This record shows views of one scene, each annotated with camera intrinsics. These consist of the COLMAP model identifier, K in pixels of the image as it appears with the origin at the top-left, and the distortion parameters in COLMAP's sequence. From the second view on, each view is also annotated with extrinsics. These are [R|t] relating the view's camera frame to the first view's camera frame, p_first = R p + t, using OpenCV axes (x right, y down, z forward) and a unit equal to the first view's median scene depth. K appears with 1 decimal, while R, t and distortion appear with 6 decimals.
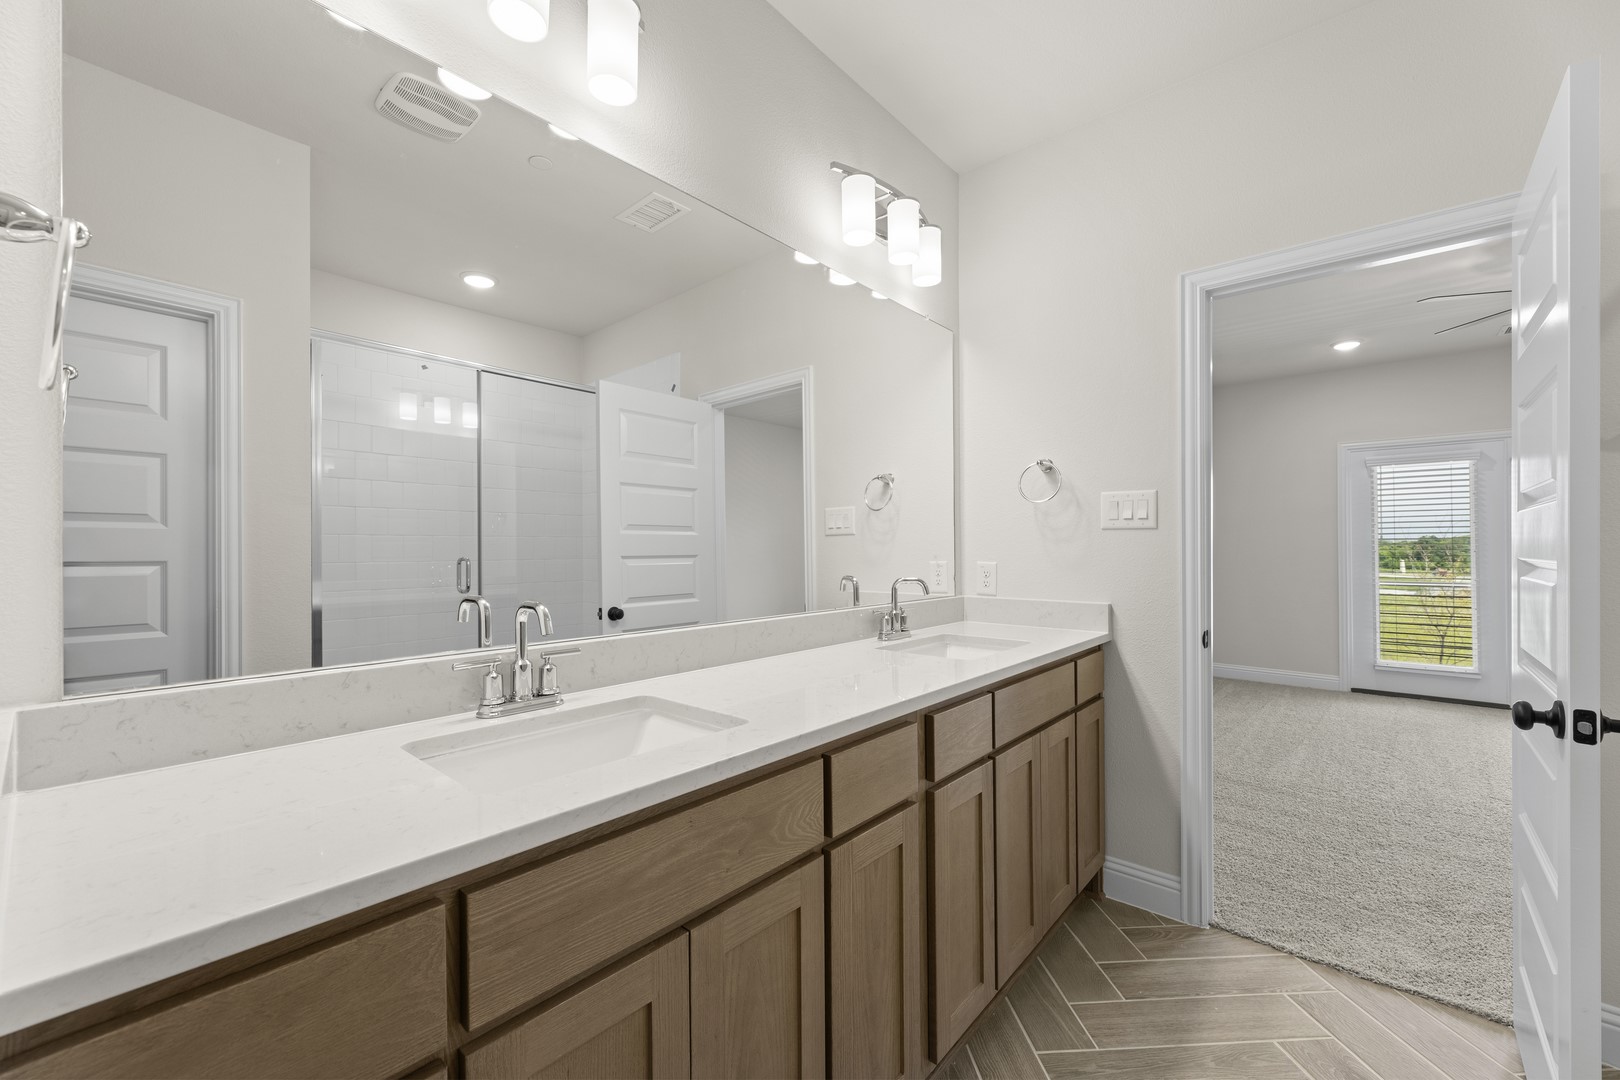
lens RADIAL K [[663.2, 0, 777.9], [0, 663.2, 536.2], [0, 0, 1]] dist [0.001320, 0.000057]
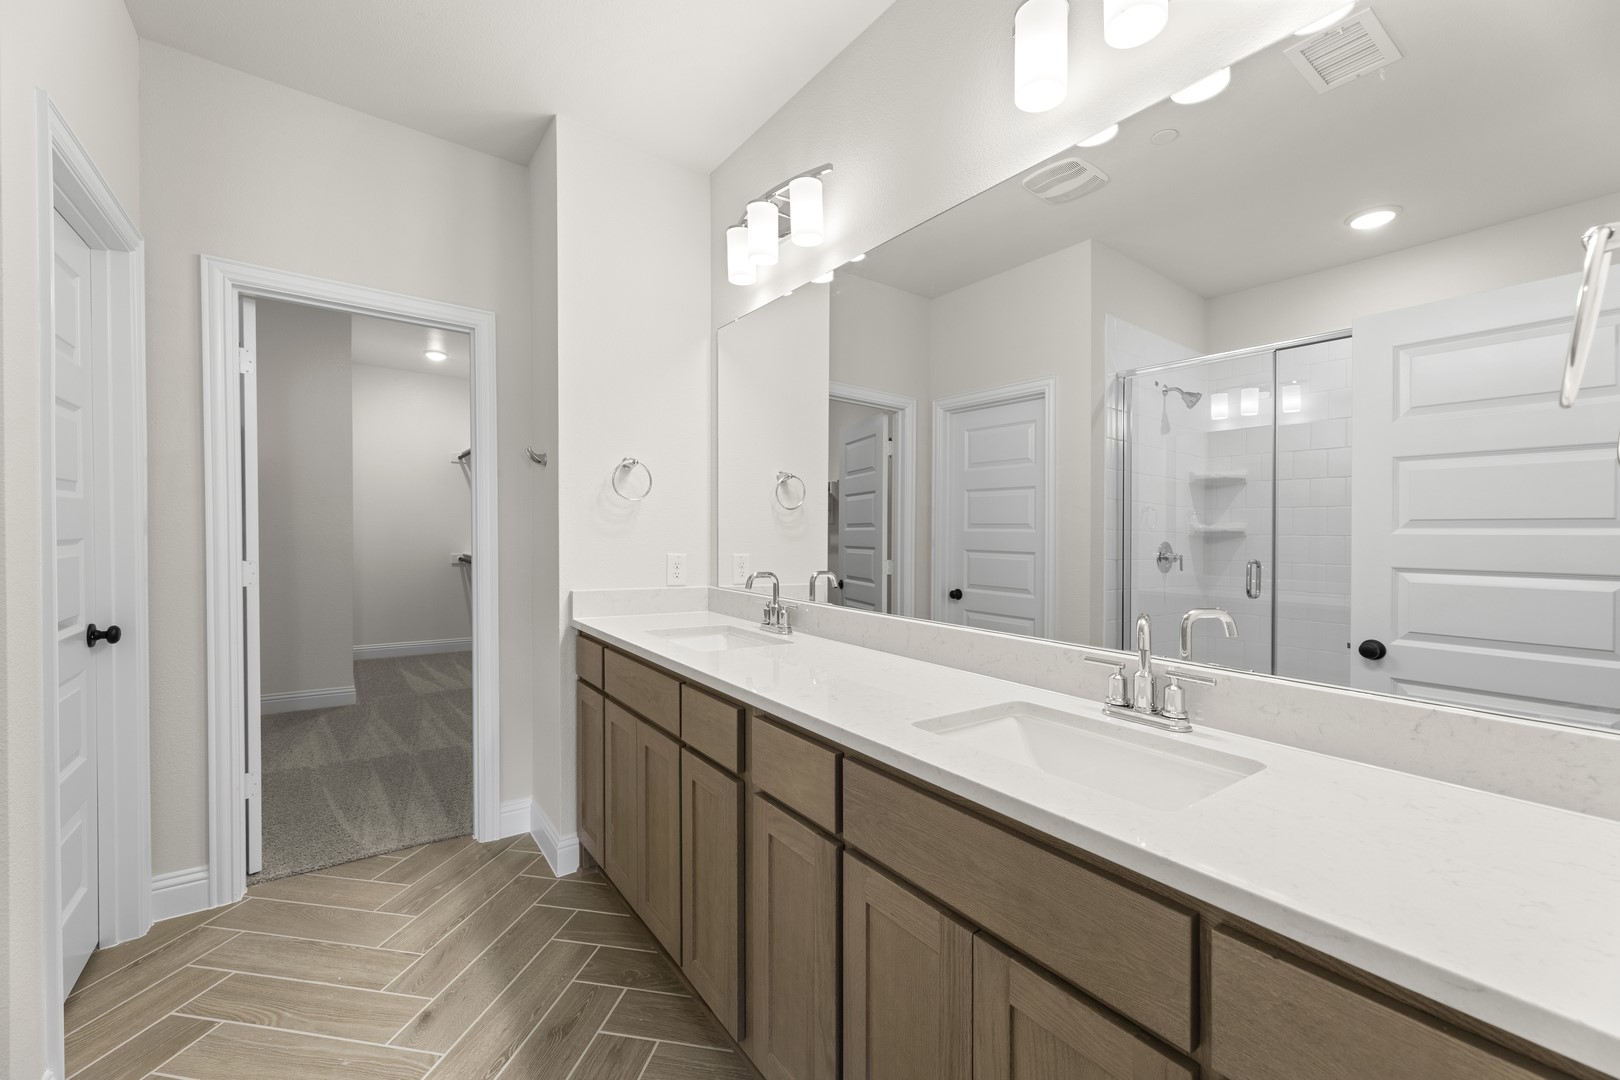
lens RADIAL K [[663.2, 0, 777.9], [0, 663.2, 536.2], [0, 0, 1]] dist [0.001320, 0.000057]
pose [[-0.228251, -0.014232, -0.973498, 0.739232], [-0.008953, 0.999882, -0.012519, 0.011894], [0.973561, 0.005858, -0.228351, 0.775193]]
